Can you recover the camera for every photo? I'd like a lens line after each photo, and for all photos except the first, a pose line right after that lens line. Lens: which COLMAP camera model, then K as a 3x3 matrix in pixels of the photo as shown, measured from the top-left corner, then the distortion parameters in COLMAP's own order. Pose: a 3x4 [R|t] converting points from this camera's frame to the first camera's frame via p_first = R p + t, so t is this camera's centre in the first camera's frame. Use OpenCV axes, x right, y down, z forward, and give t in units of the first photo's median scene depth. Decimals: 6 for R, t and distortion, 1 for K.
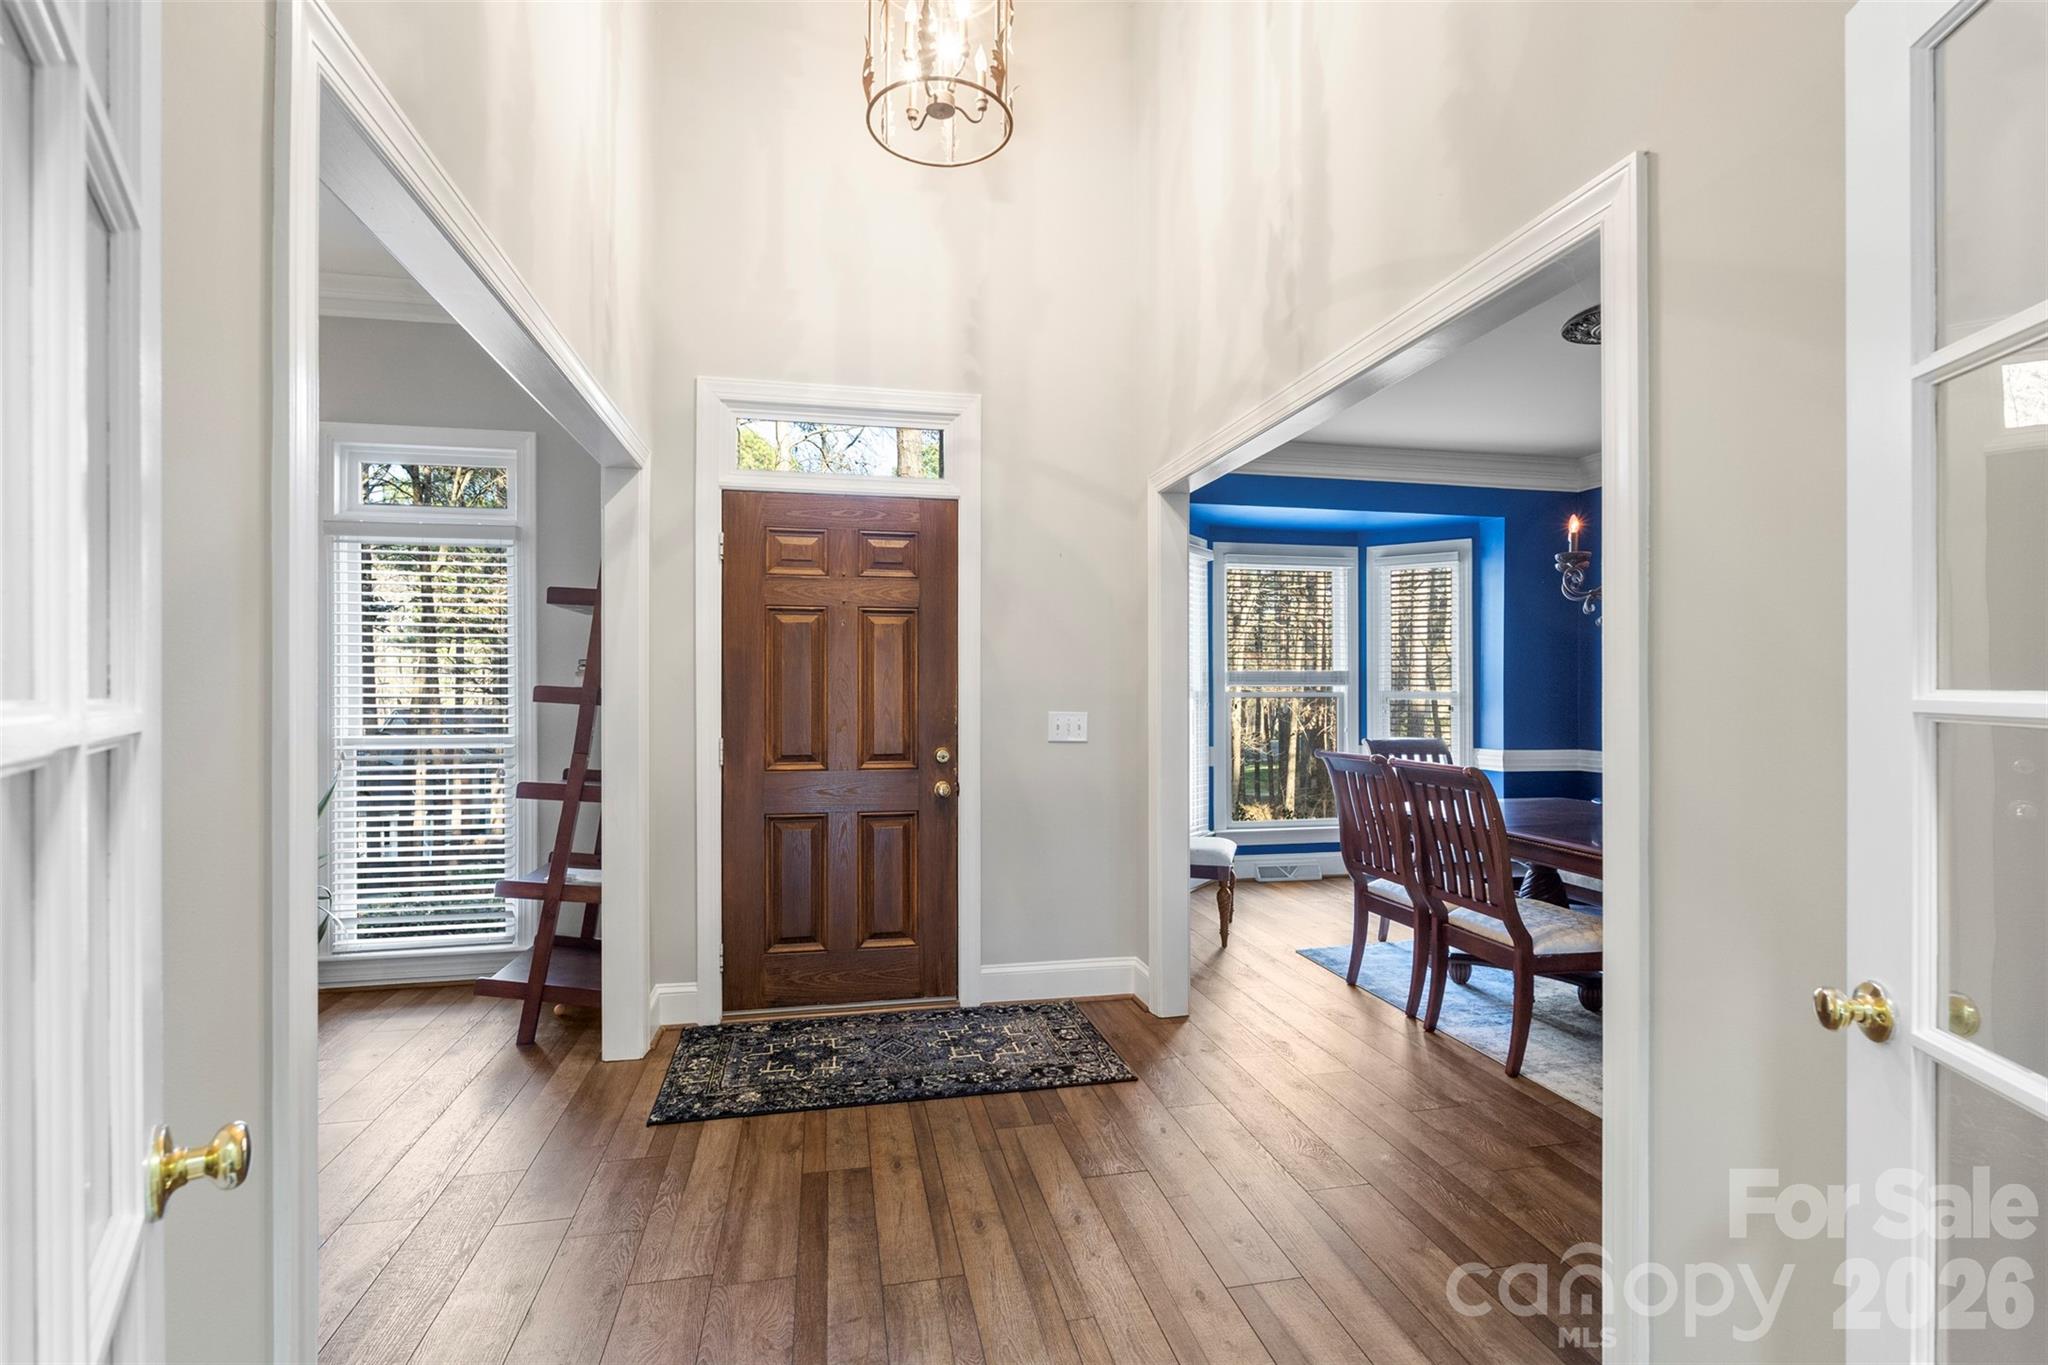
lens RADIAL K [[935.0, 0, 1026.3], [0, 935.0, 678.3], [0, 0, 1]] dist [-0.002087, -0.000240]
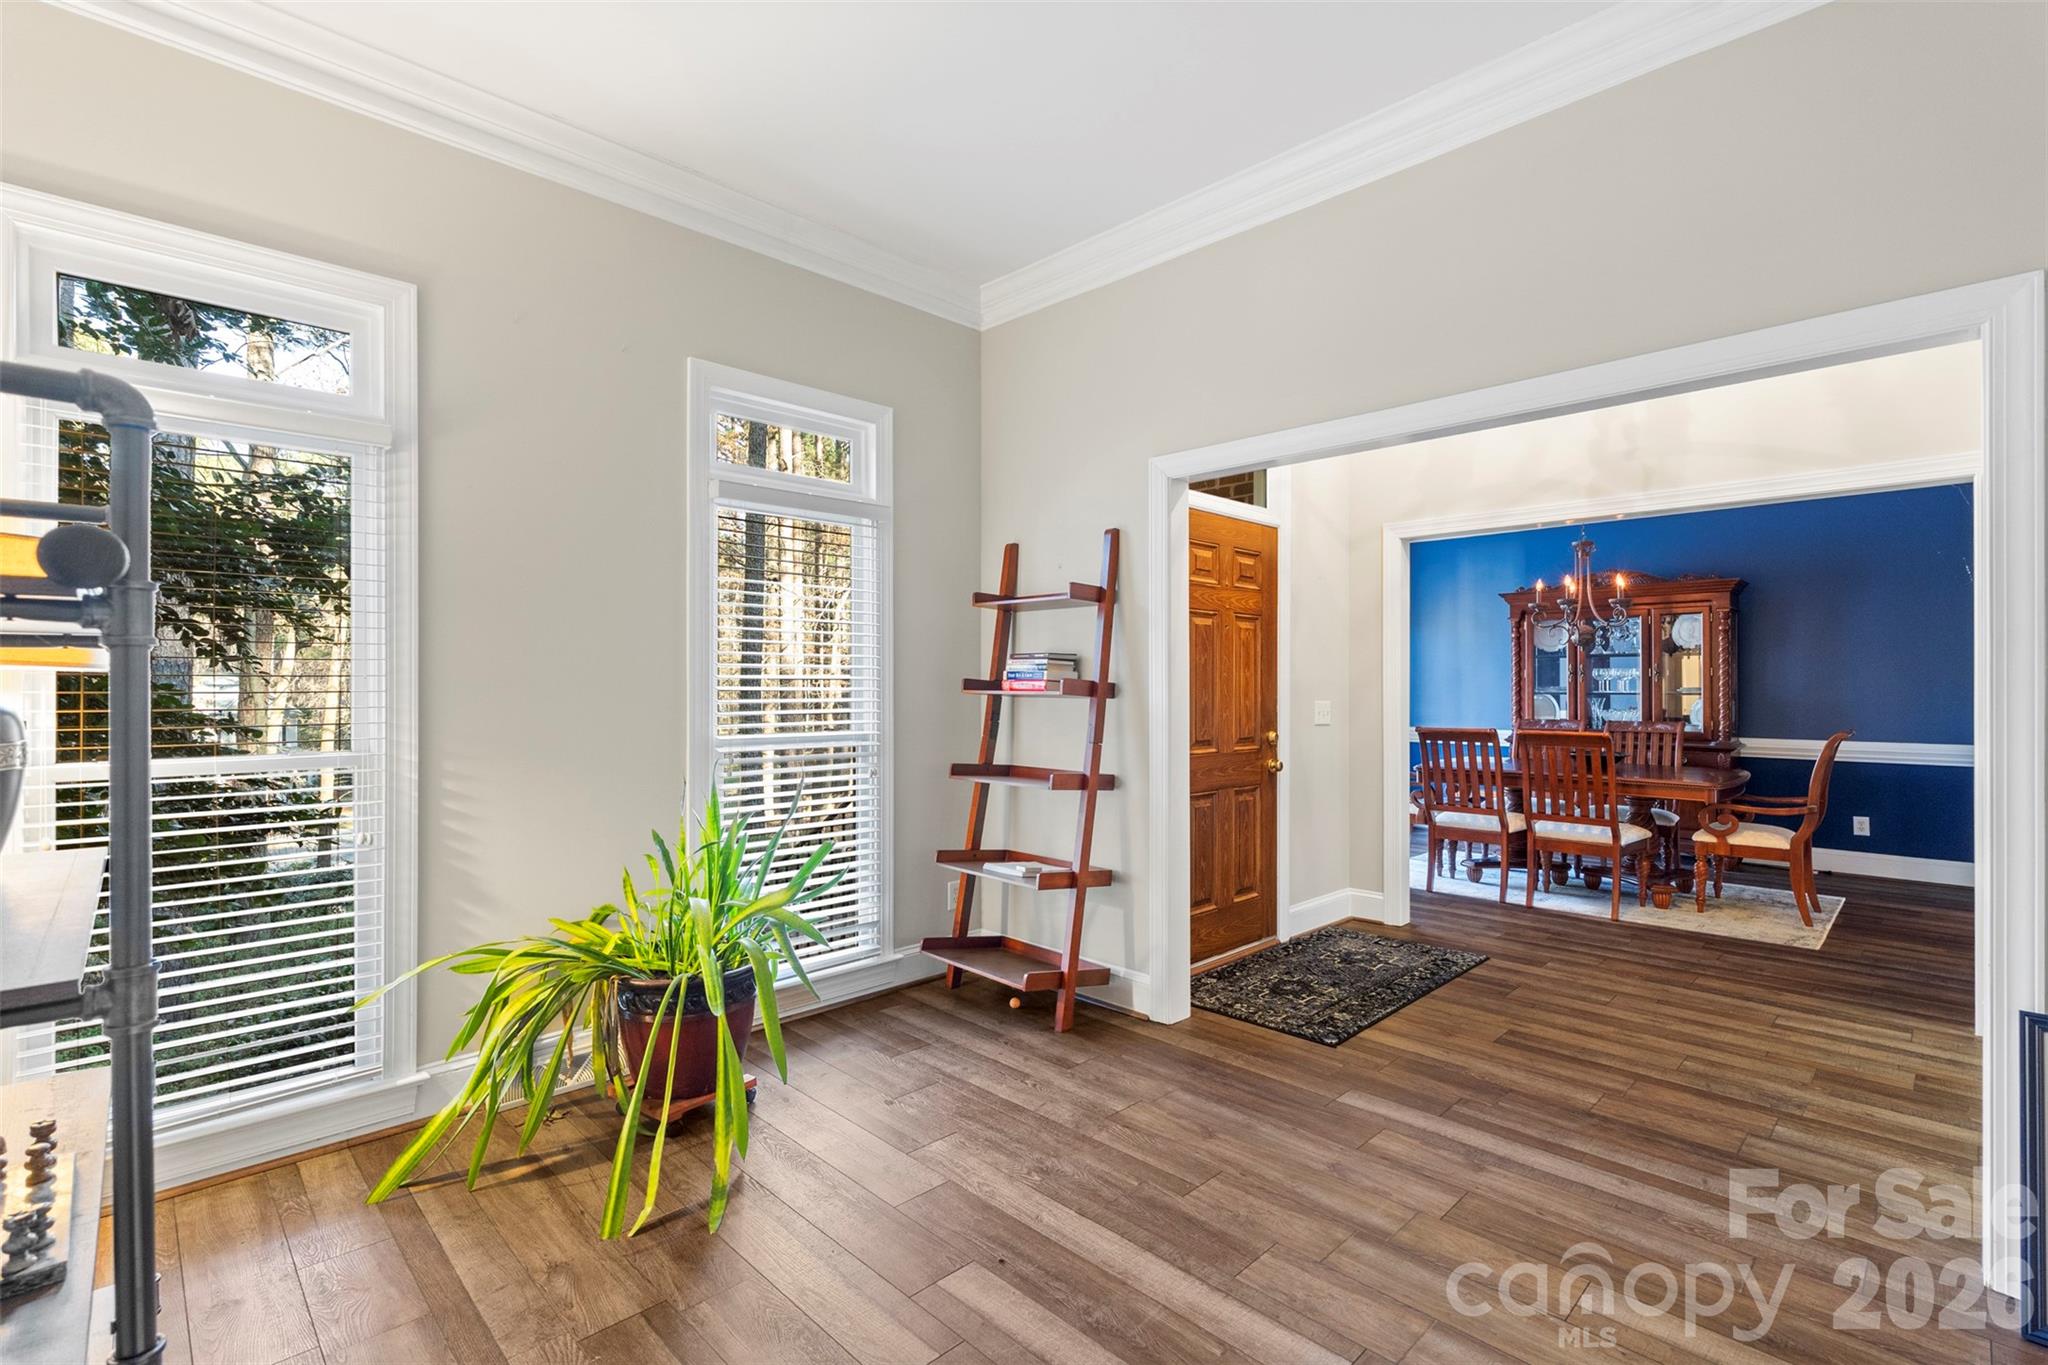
lens RADIAL K [[935.0, 0, 1026.3], [0, 935.0, 678.3], [0, 0, 1]] dist [-0.002087, -0.000240]
pose [[0.845840, 0.001162, 0.533435, -1.035632], [-0.002778, 0.999994, 0.002226, 0.003552], [-0.533429, -0.003365, 0.845838, 0.148801]]
